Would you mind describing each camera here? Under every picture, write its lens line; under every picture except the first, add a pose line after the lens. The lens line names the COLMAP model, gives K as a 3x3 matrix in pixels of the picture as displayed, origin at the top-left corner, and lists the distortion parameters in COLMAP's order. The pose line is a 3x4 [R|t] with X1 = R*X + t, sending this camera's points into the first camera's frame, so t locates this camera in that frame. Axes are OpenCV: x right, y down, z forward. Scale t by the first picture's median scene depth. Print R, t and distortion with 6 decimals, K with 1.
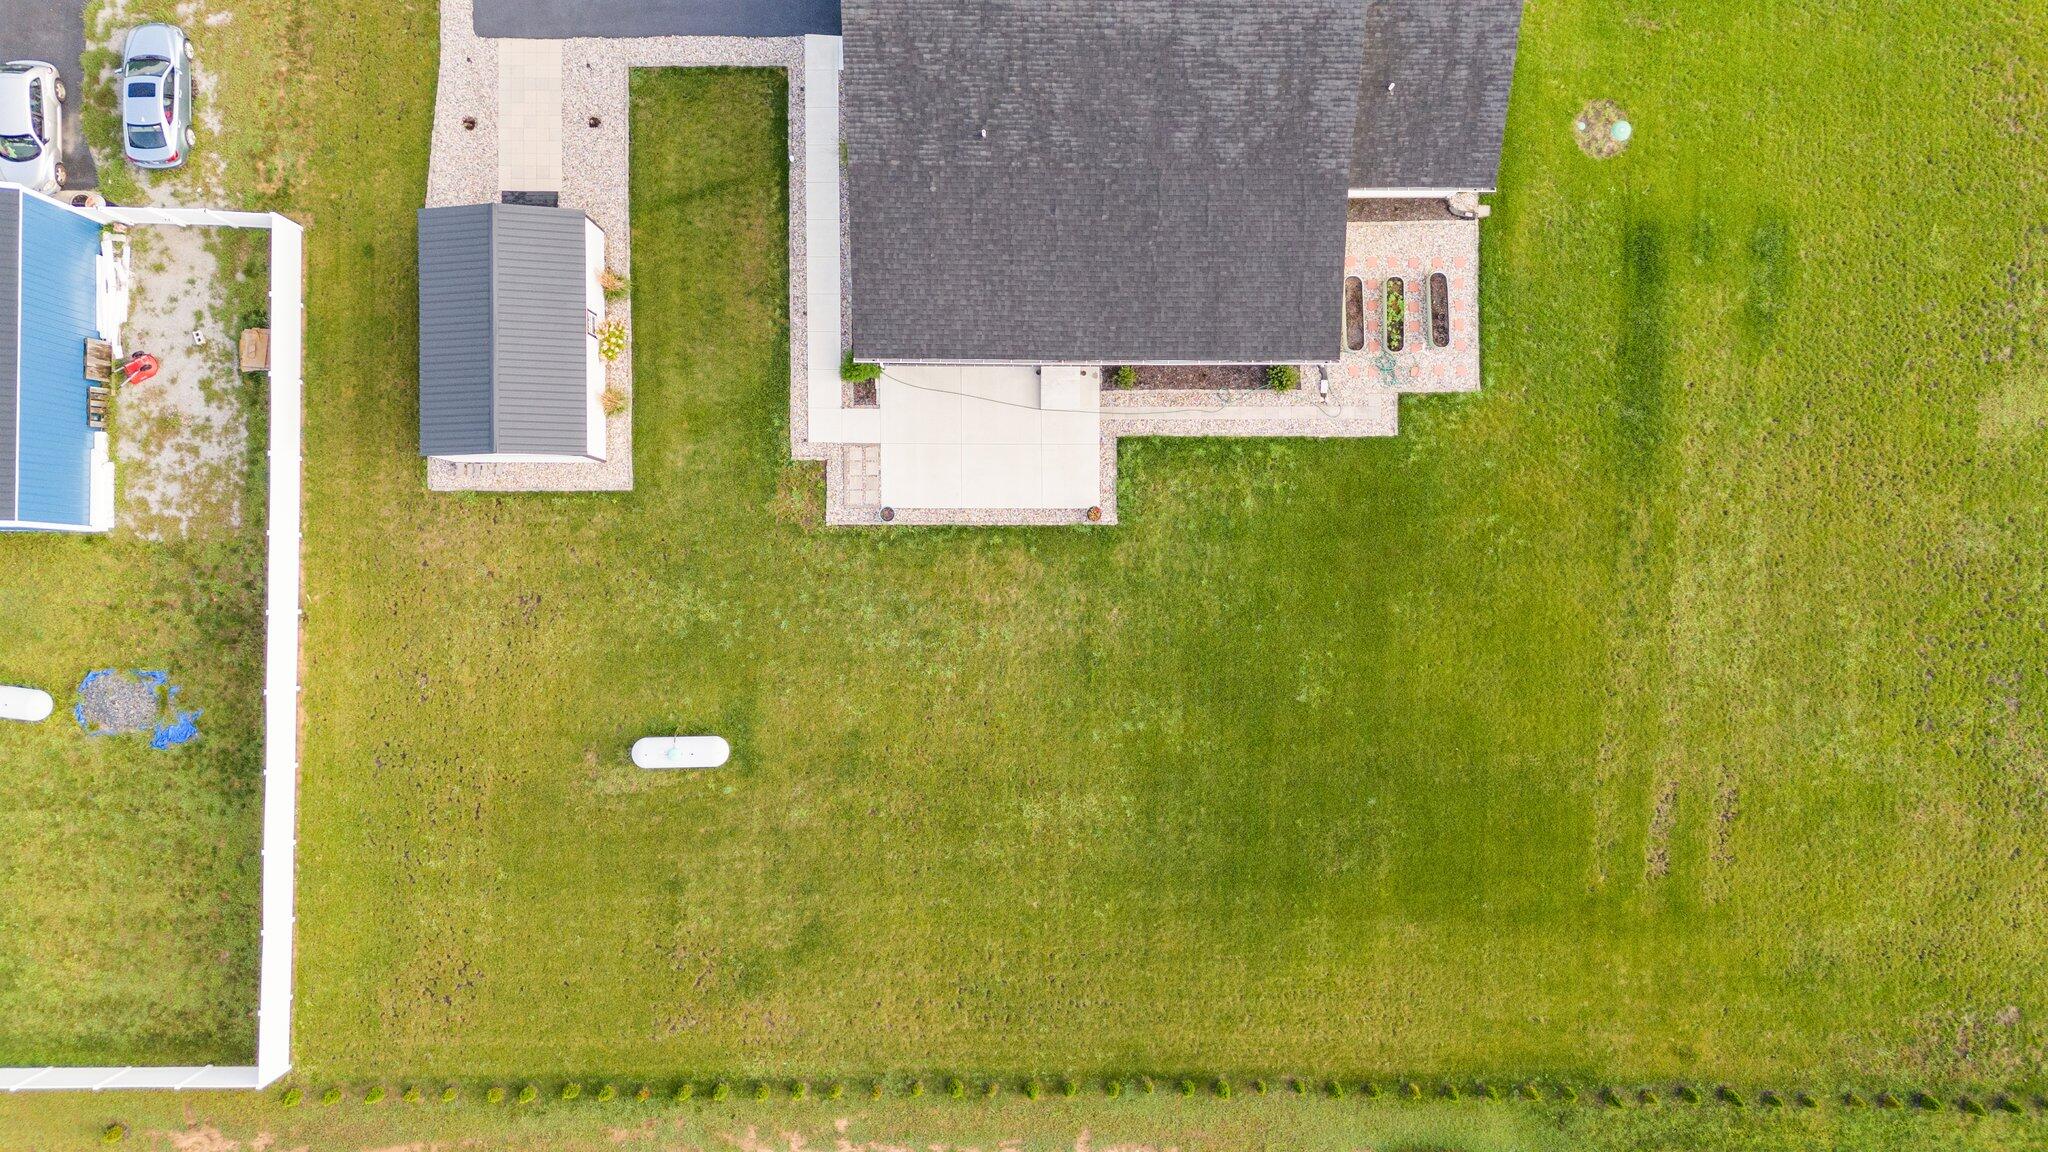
lens RADIAL K [[1459.4, 0, 1031.1], [0, 1459.4, 582.6], [0, 0, 1]] dist [0.052181, -0.031937]
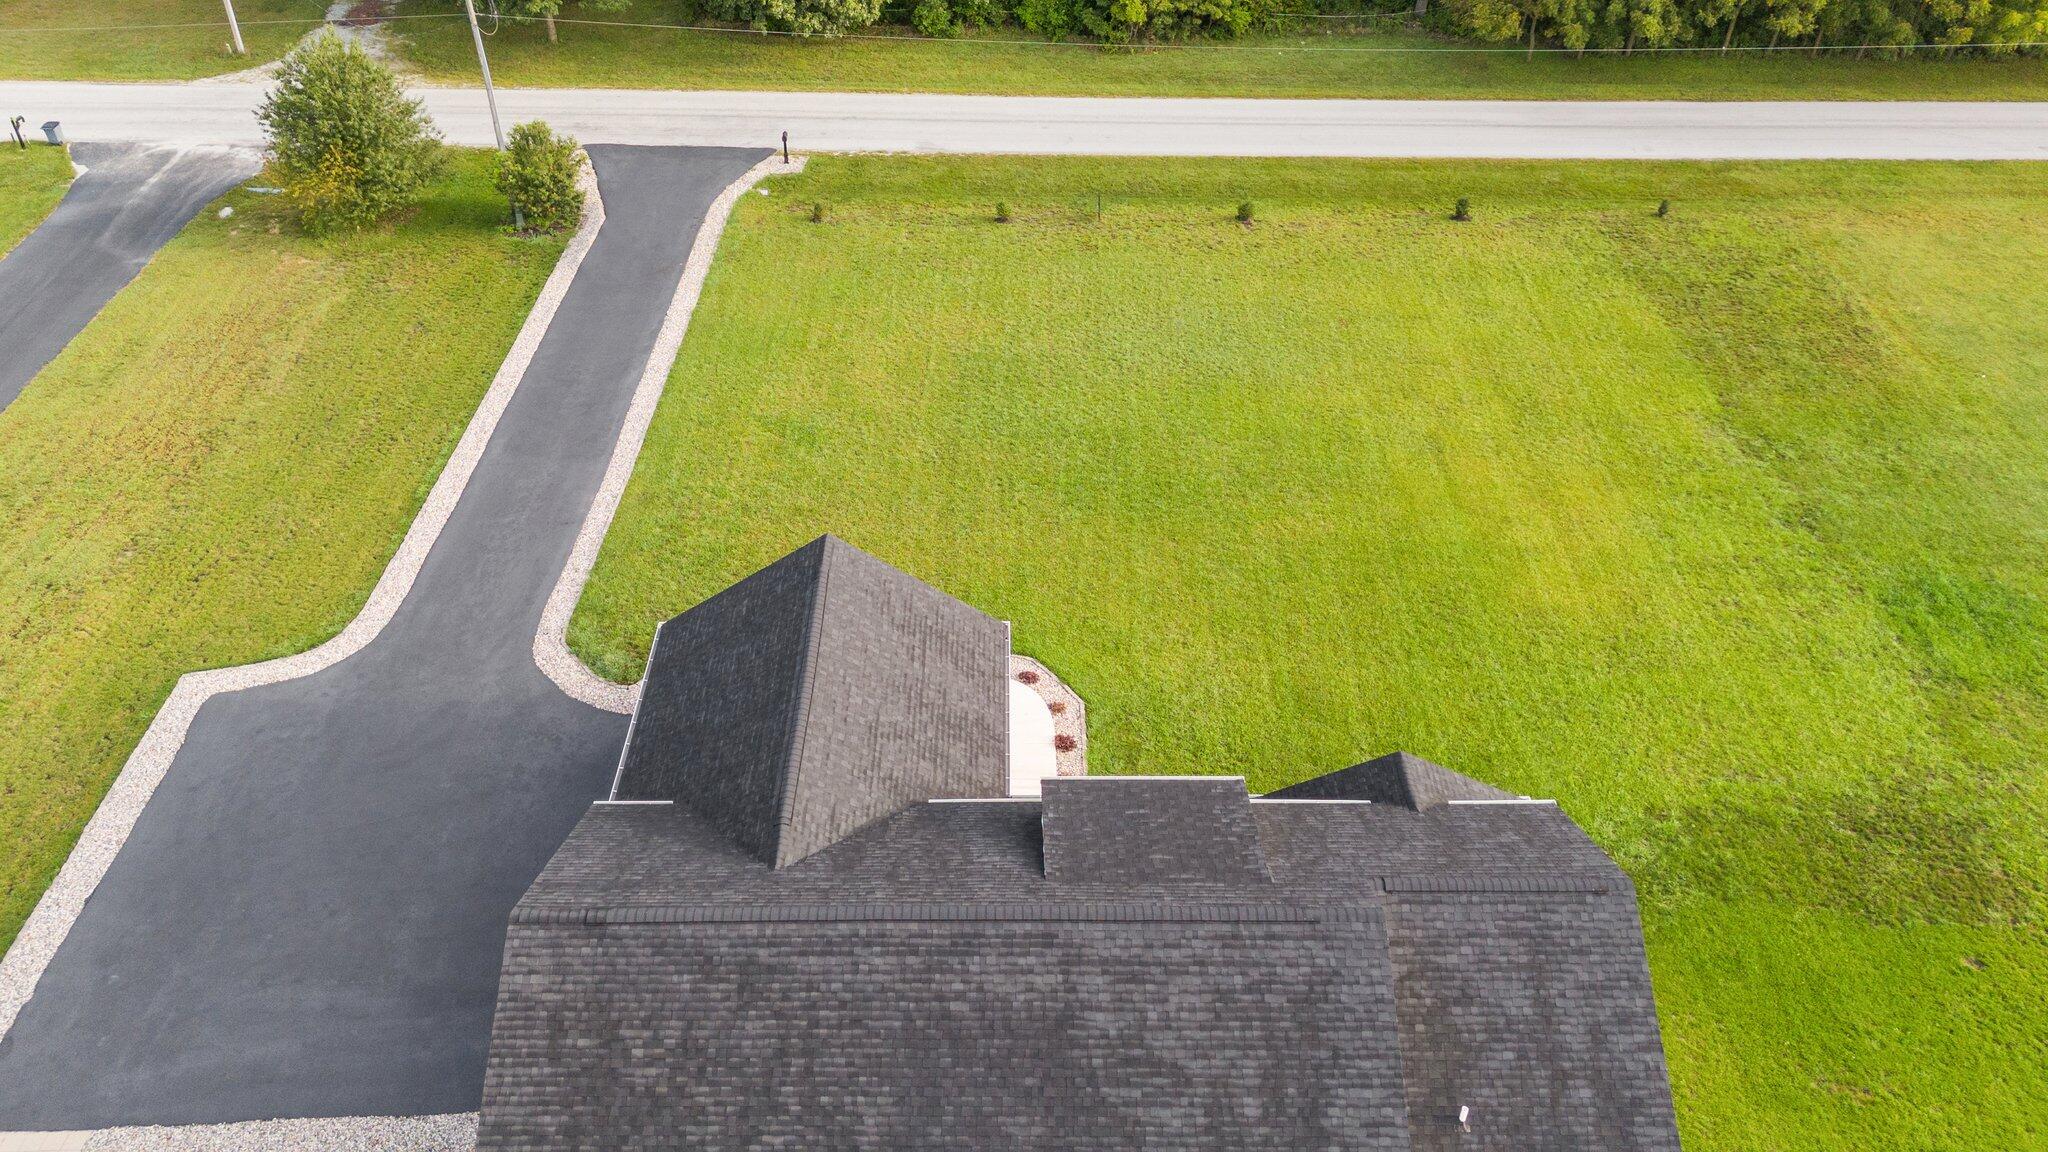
lens RADIAL K [[1524.4, 0, 1027.3], [0, 1524.4, 581.4], [0, 0, 1]] dist [0.077146, -0.061583]
pose [[0.999934, -0.009784, 0.005944, 0.068567], [0.010778, 0.629610, -0.776837, -0.006731], [0.003858, 0.776850, 0.629674, 0.422637]]
